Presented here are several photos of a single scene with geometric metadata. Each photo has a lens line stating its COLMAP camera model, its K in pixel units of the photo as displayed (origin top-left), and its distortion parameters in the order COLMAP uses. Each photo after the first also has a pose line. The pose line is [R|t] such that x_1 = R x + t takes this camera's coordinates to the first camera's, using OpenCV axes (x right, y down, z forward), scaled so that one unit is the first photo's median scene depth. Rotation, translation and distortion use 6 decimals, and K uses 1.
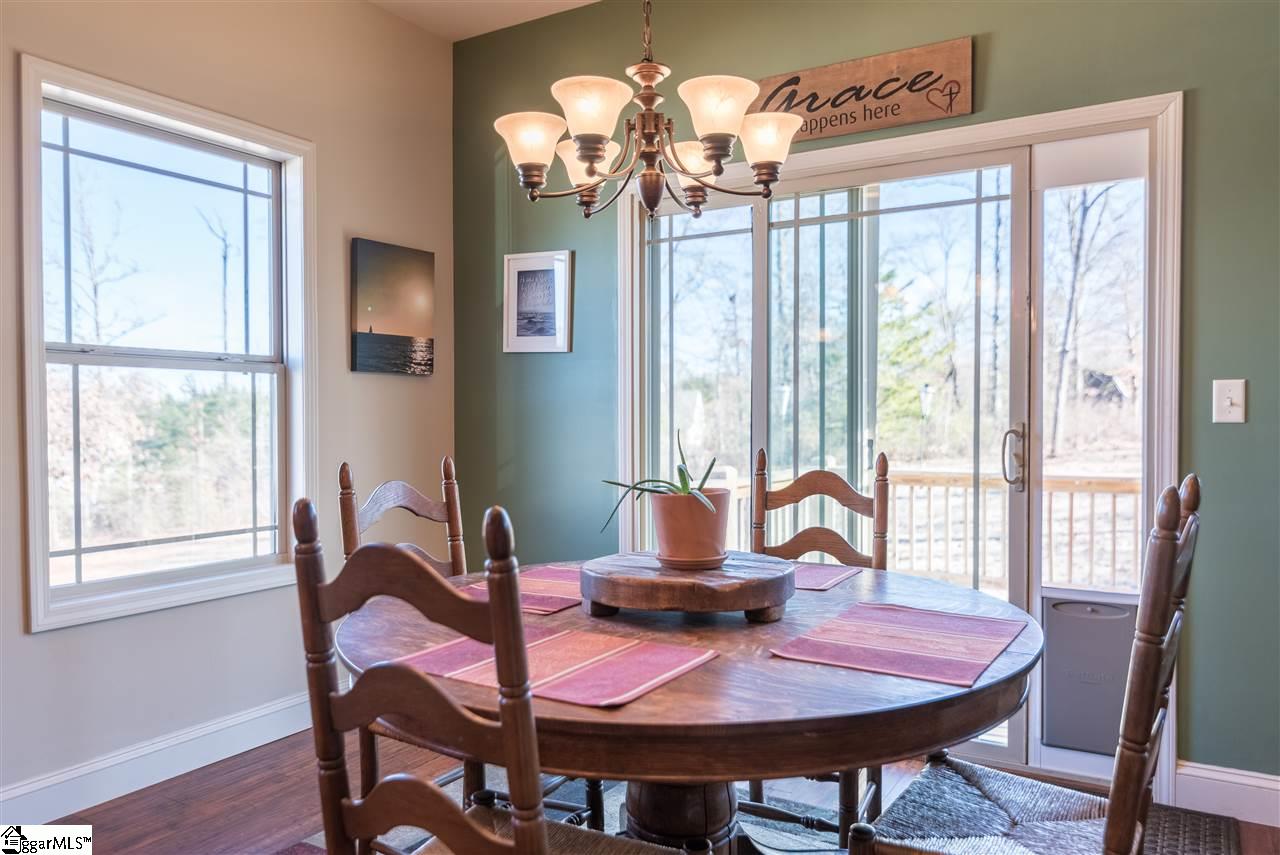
lens RADIAL K [[891.6, 0, 640.0], [0, 891.6, 427.5], [0, 0, 1]] dist [0.003673, 0.001012]
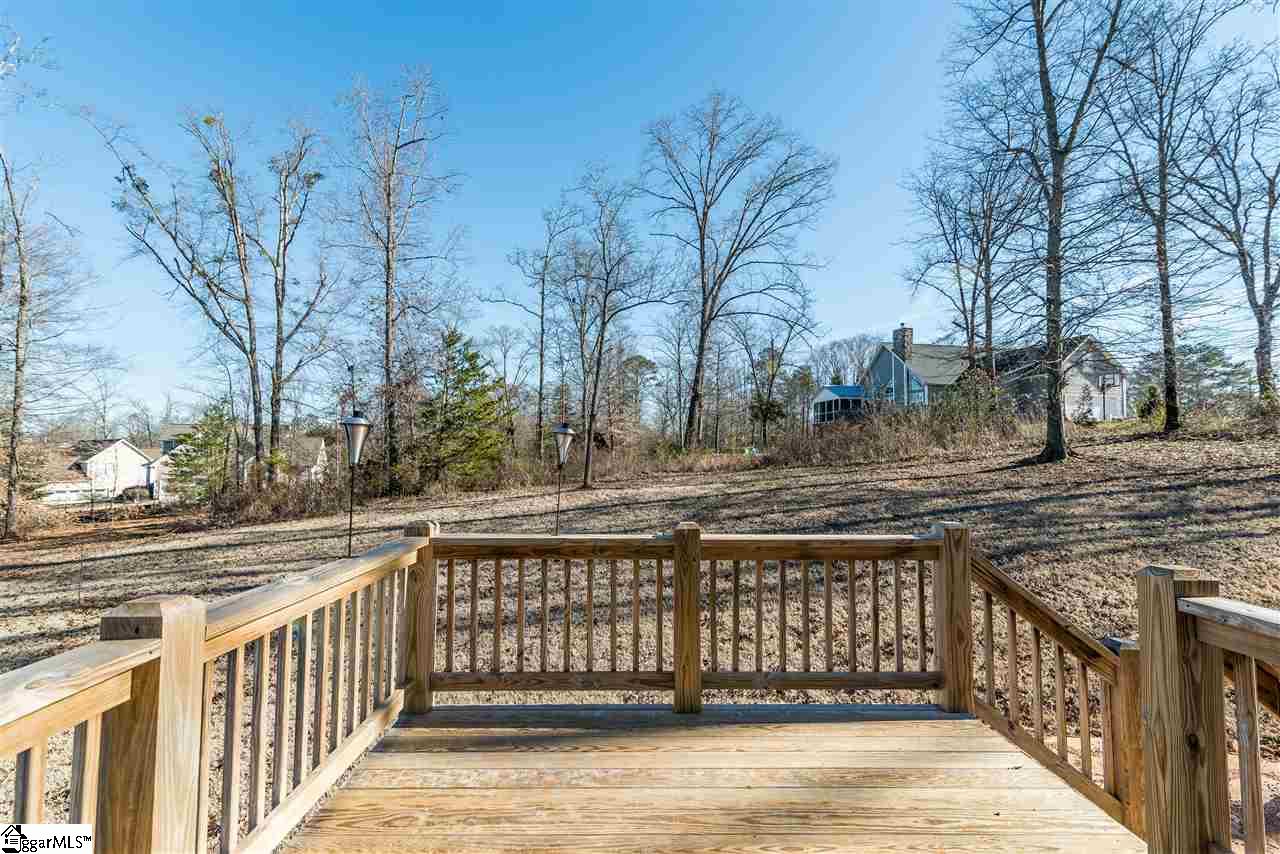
lens RADIAL K [[577.1, 0, 640.0], [0, 577.1, 427.0], [0, 0, 1]] dist [0.050370, 0.000381]
pose [[0.846229, 0.034116, 0.531727, 0.019972], [0.000462, 0.997901, -0.064762, -0.002423], [-0.532820, 0.055049, 0.844436, 0.097971]]
